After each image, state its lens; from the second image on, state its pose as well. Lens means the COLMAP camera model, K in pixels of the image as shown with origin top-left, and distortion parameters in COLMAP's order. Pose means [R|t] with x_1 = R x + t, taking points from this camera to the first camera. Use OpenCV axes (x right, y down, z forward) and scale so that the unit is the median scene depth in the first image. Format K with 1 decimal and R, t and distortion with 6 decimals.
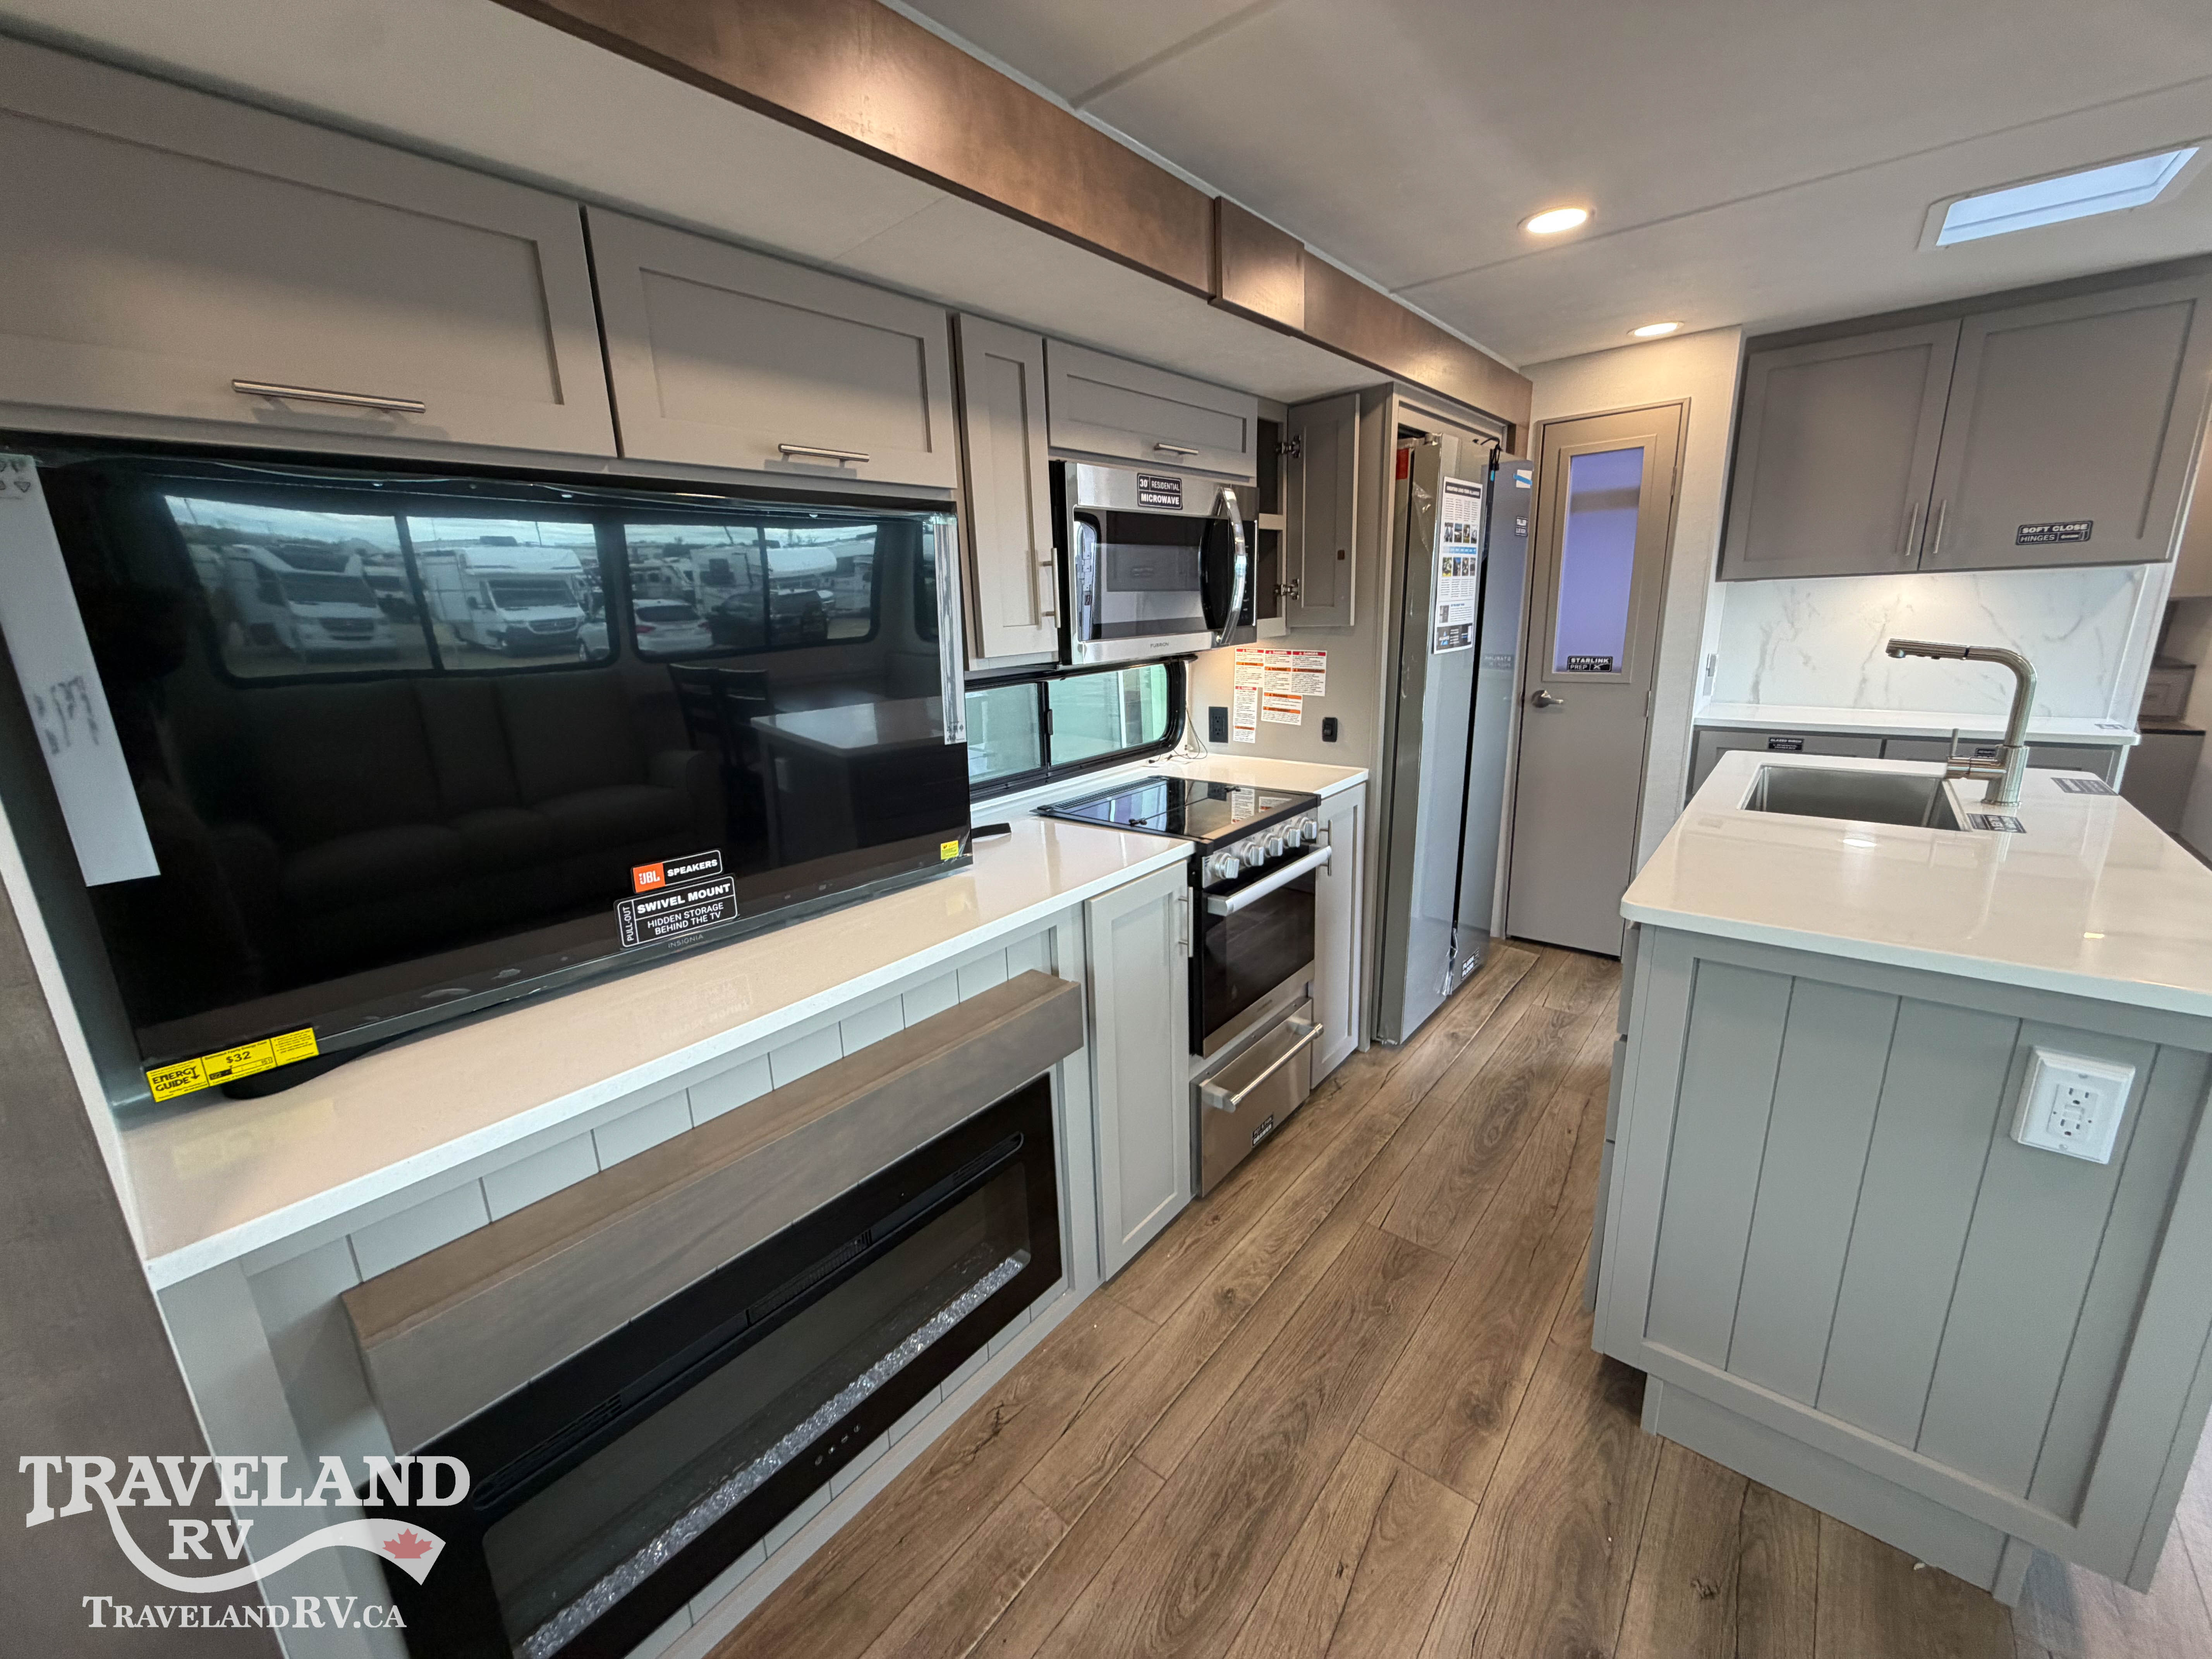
lens RADIAL K [[882.7, 0, 1097.9], [0, 882.7, 830.2], [0, 0, 1]] dist [0.002171, -0.000184]
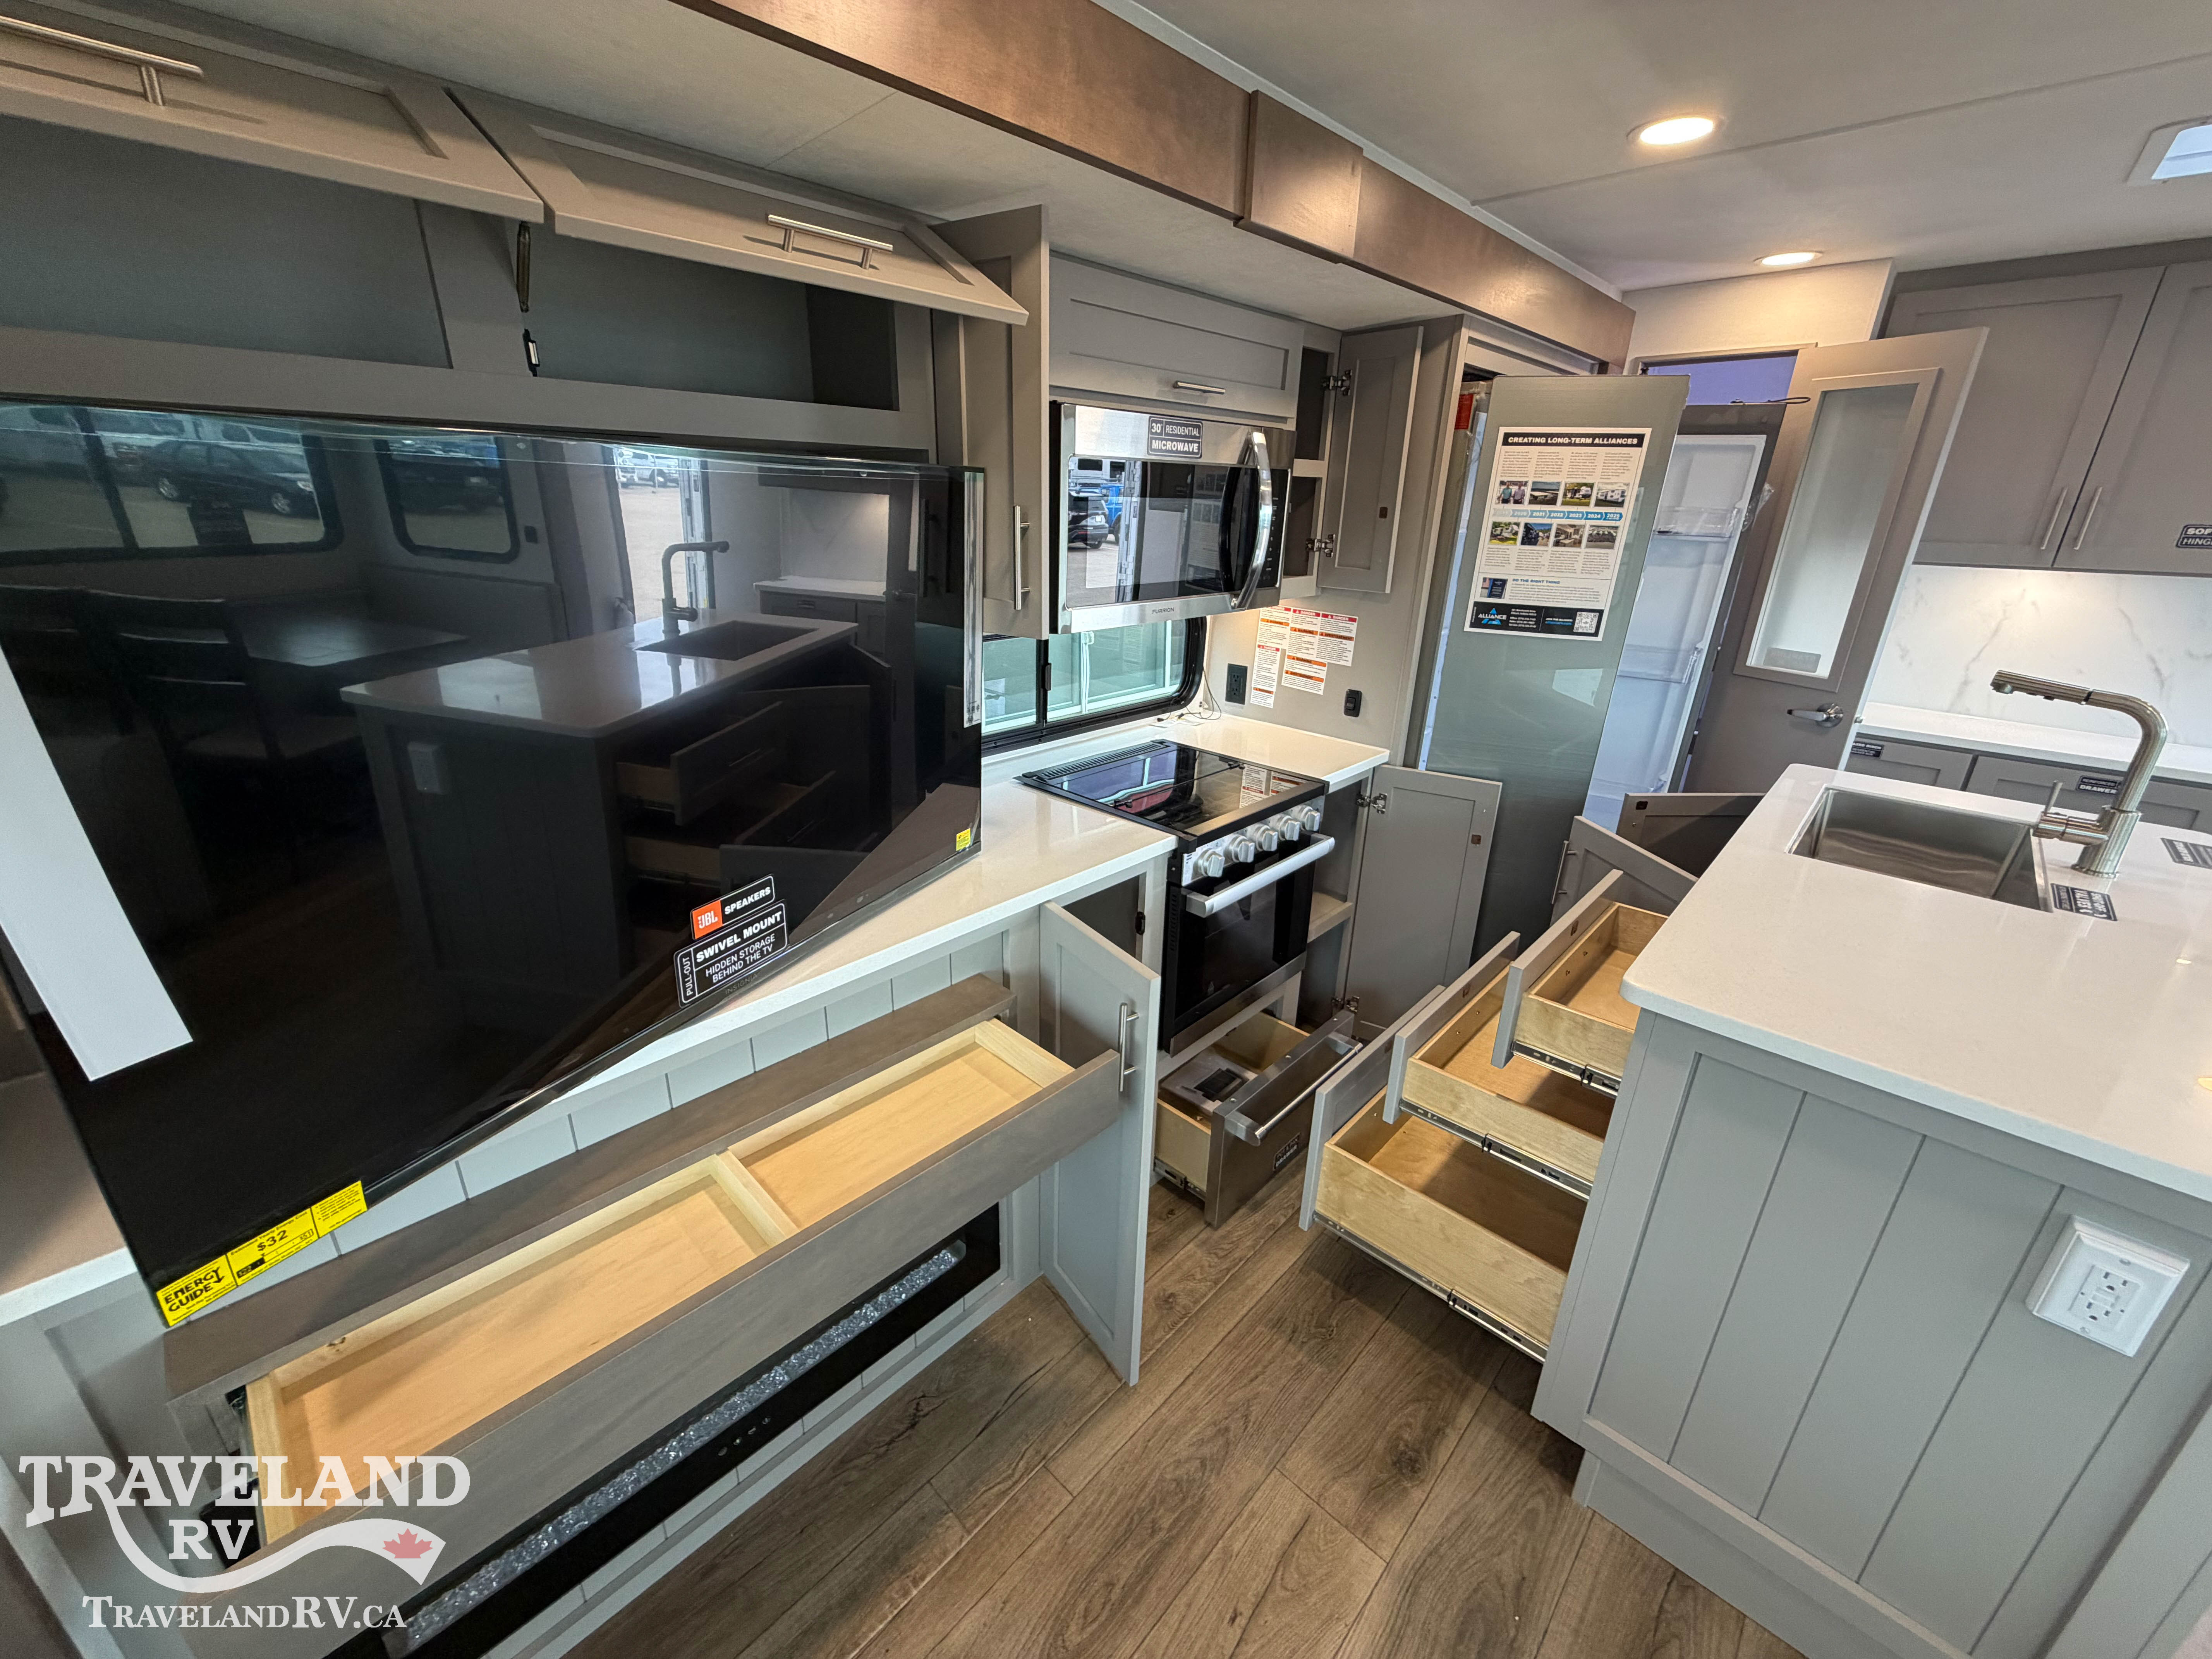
lens RADIAL K [[882.7, 0, 1097.9], [0, 882.7, 830.2], [0, 0, 1]] dist [0.002171, -0.000184]
pose [[0.995774, 0.080573, -0.044072, 0.075388], [-0.075235, 0.990891, 0.111689, -0.101410], [0.052670, -0.107901, 0.992765, 0.085242]]
